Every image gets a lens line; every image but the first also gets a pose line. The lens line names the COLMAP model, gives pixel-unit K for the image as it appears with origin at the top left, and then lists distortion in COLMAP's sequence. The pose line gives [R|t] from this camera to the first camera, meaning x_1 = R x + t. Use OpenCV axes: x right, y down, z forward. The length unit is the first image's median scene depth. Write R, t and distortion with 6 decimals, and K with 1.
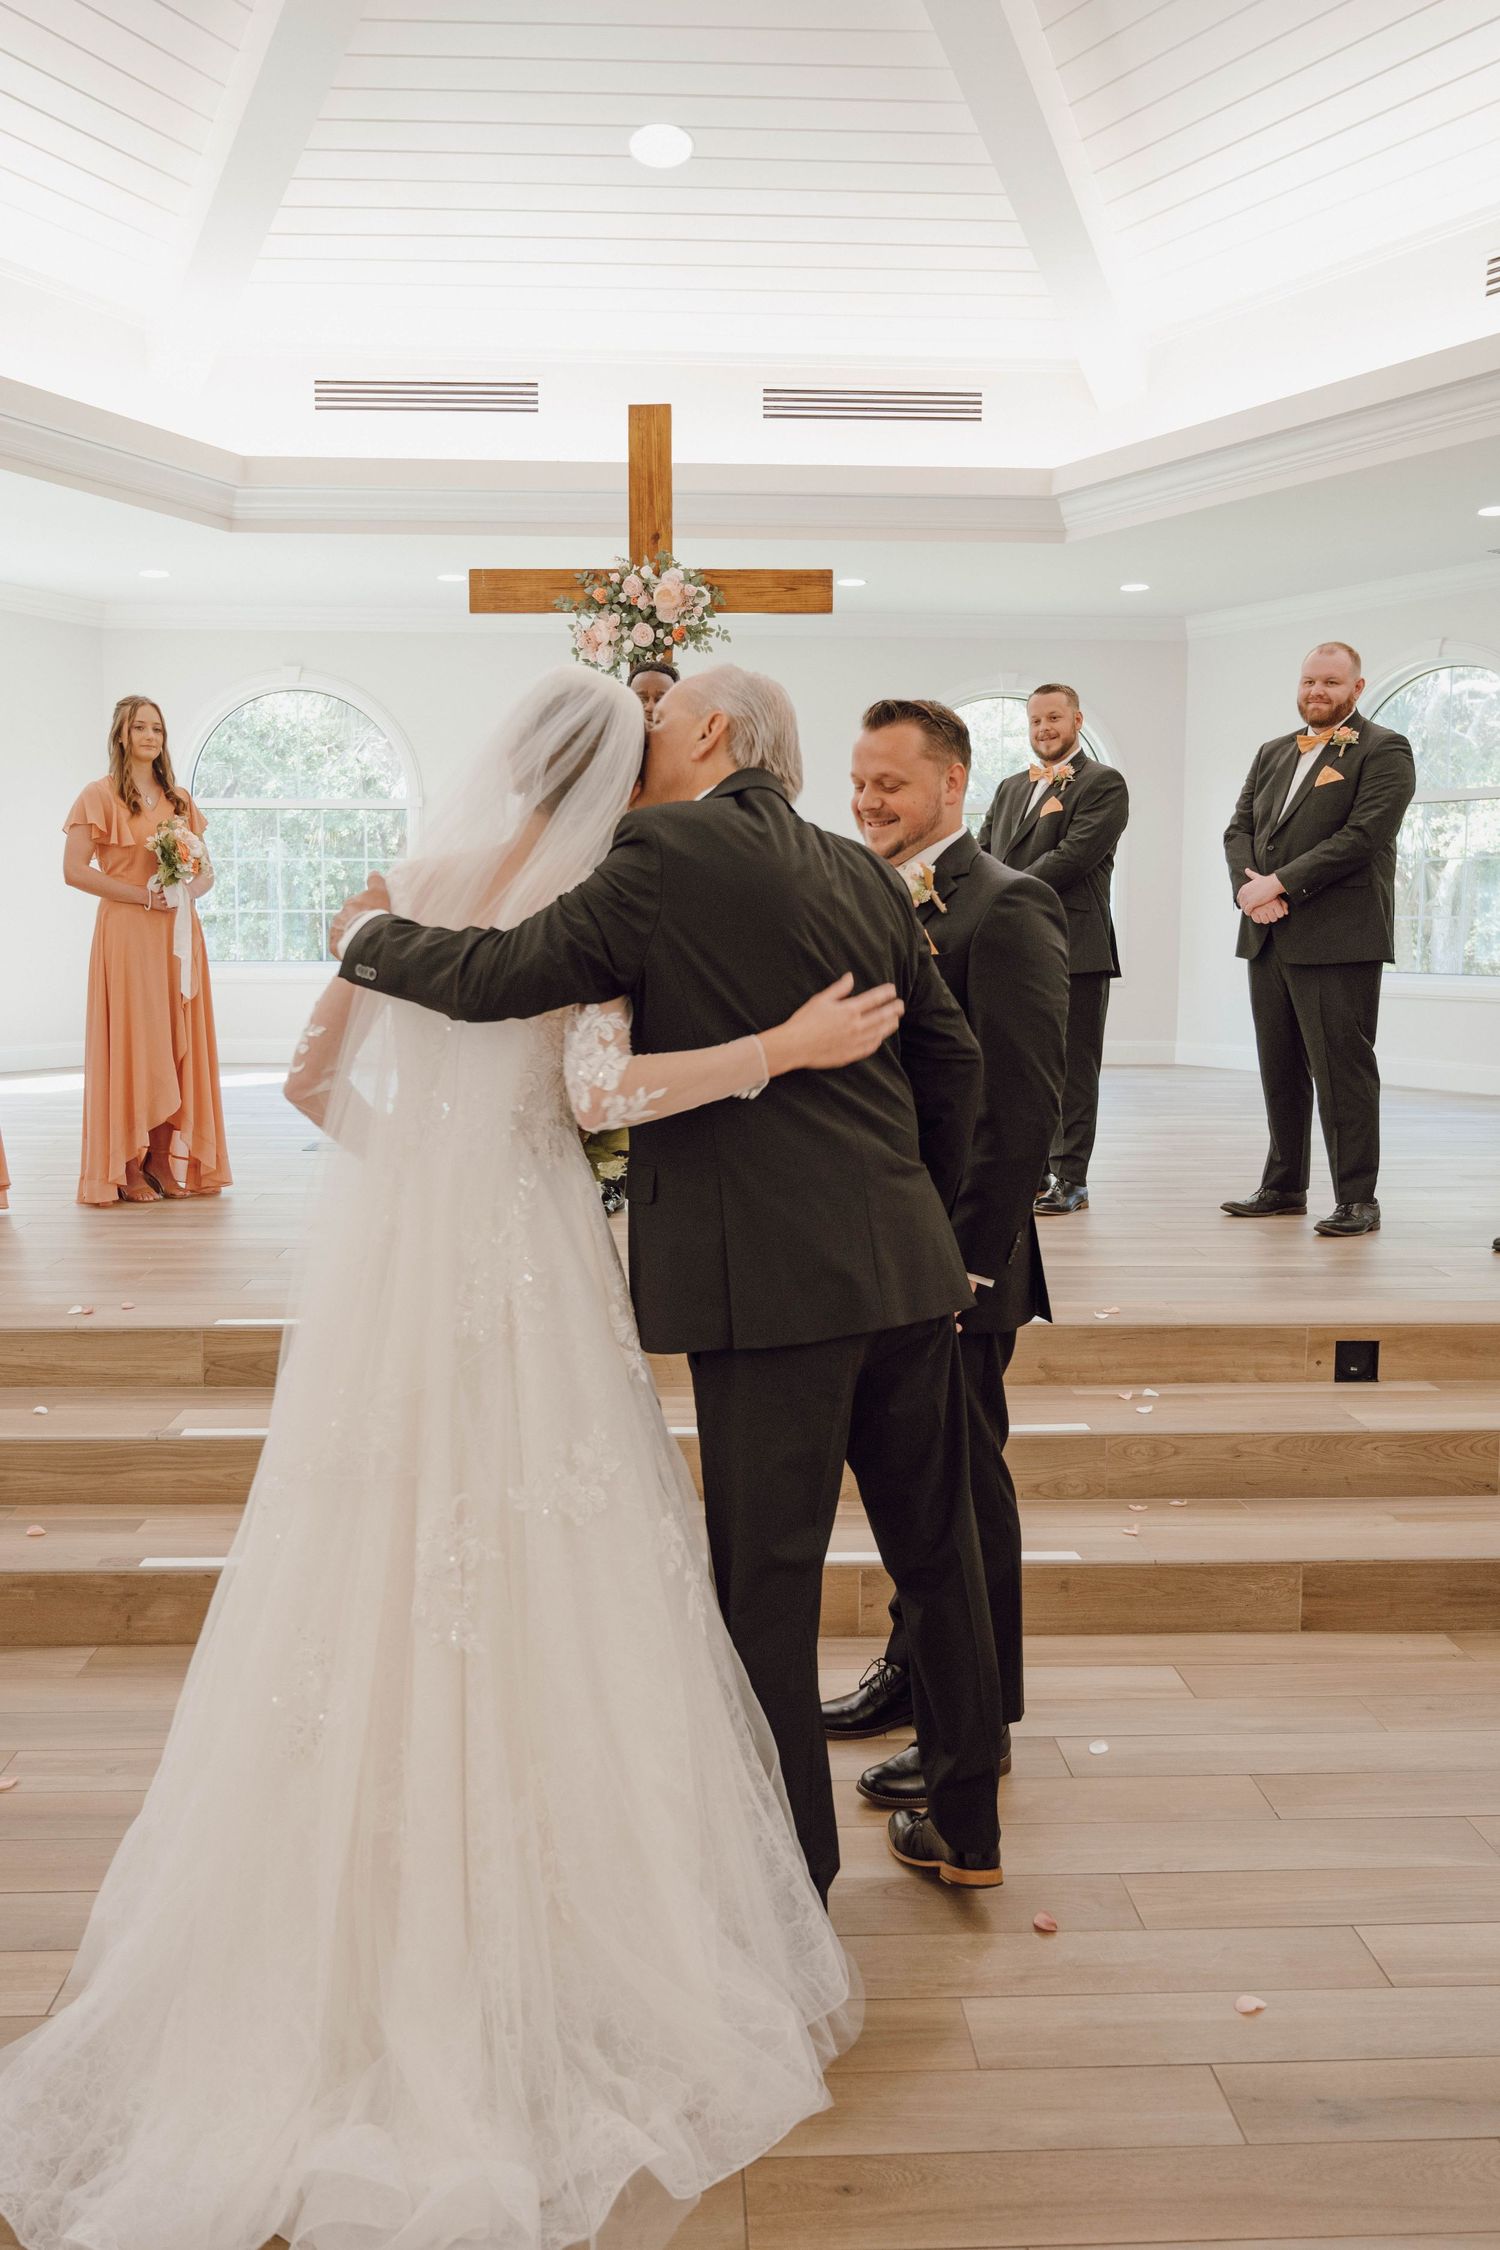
lens RADIAL K [[1770.4, 0, 748.6], [0, 1770.4, 1085.7], [0, 0, 1]] dist [-0.004215, 0.000809]
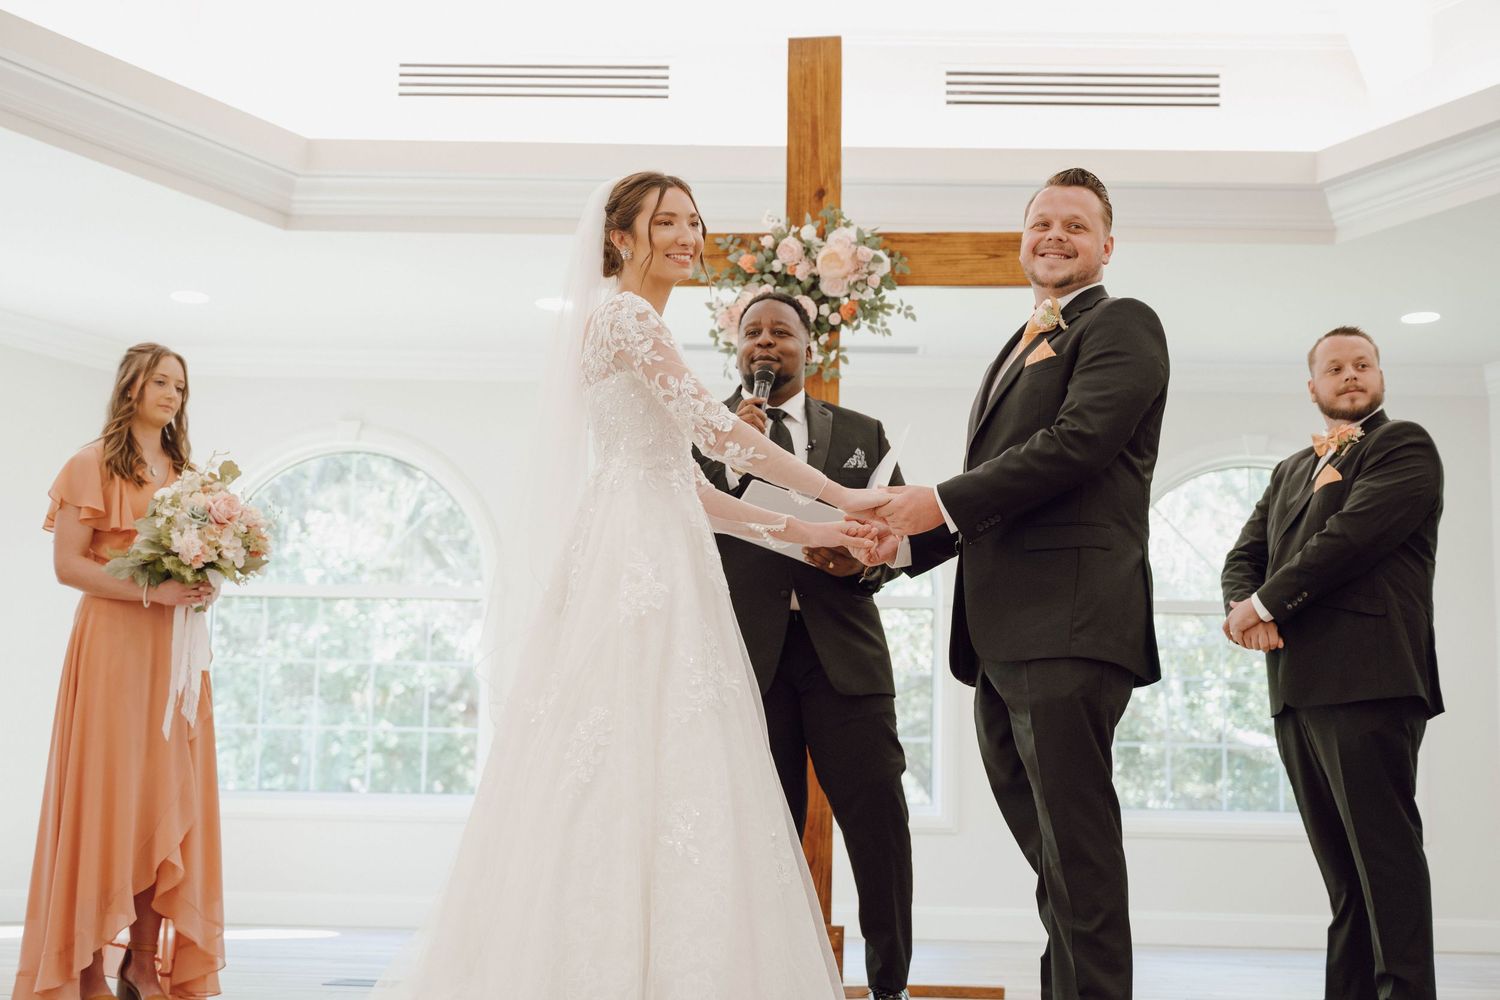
lens RADIAL K [[2205.9, 0, 750.0], [0, 2205.9, 500.0], [0, 0, 1]] dist [0.018375, 0.025864]
pose [[0.997854, 0.005359, -0.065259, -0.019153], [-0.021251, 0.969203, -0.245346, 0.062202], [0.061935, 0.246206, 0.967237, 0.087159]]
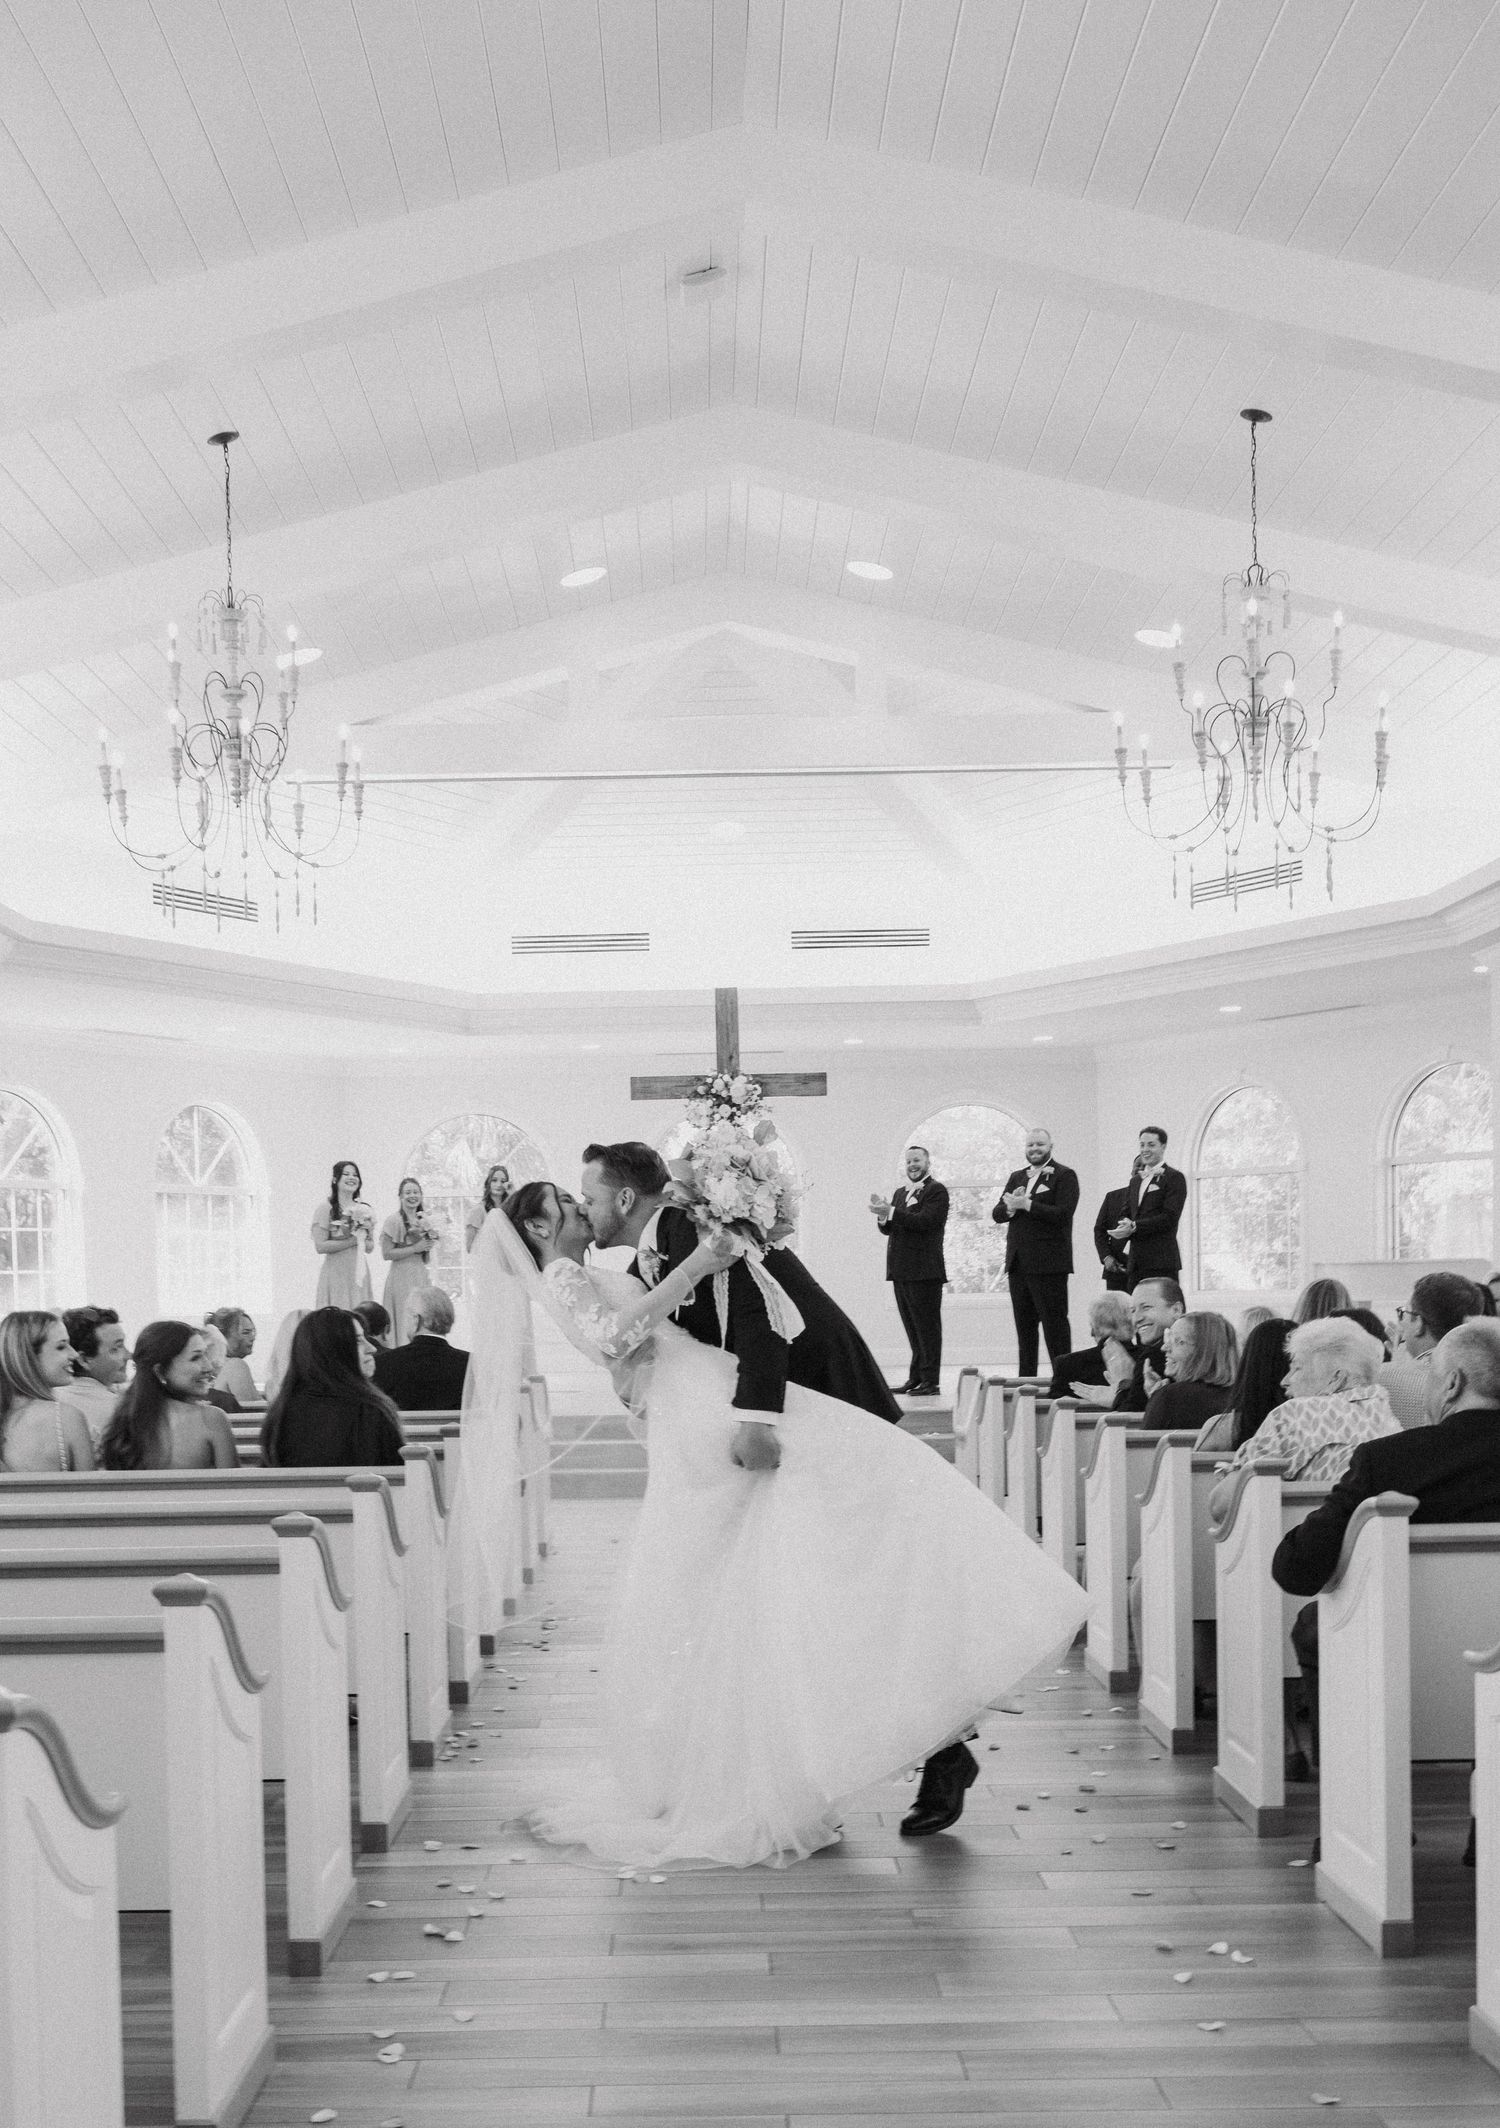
lens RADIAL K [[2409.8, 0, 697.9], [0, 2409.8, 1299.8], [0, 0, 1]] dist [0.179577, -0.469984]
pose [[0.998593, -0.021990, -0.048255, 0.030287], [0.017565, 0.995763, -0.090265, 0.173962], [0.050036, 0.089290, 0.994748, -1.518828]]
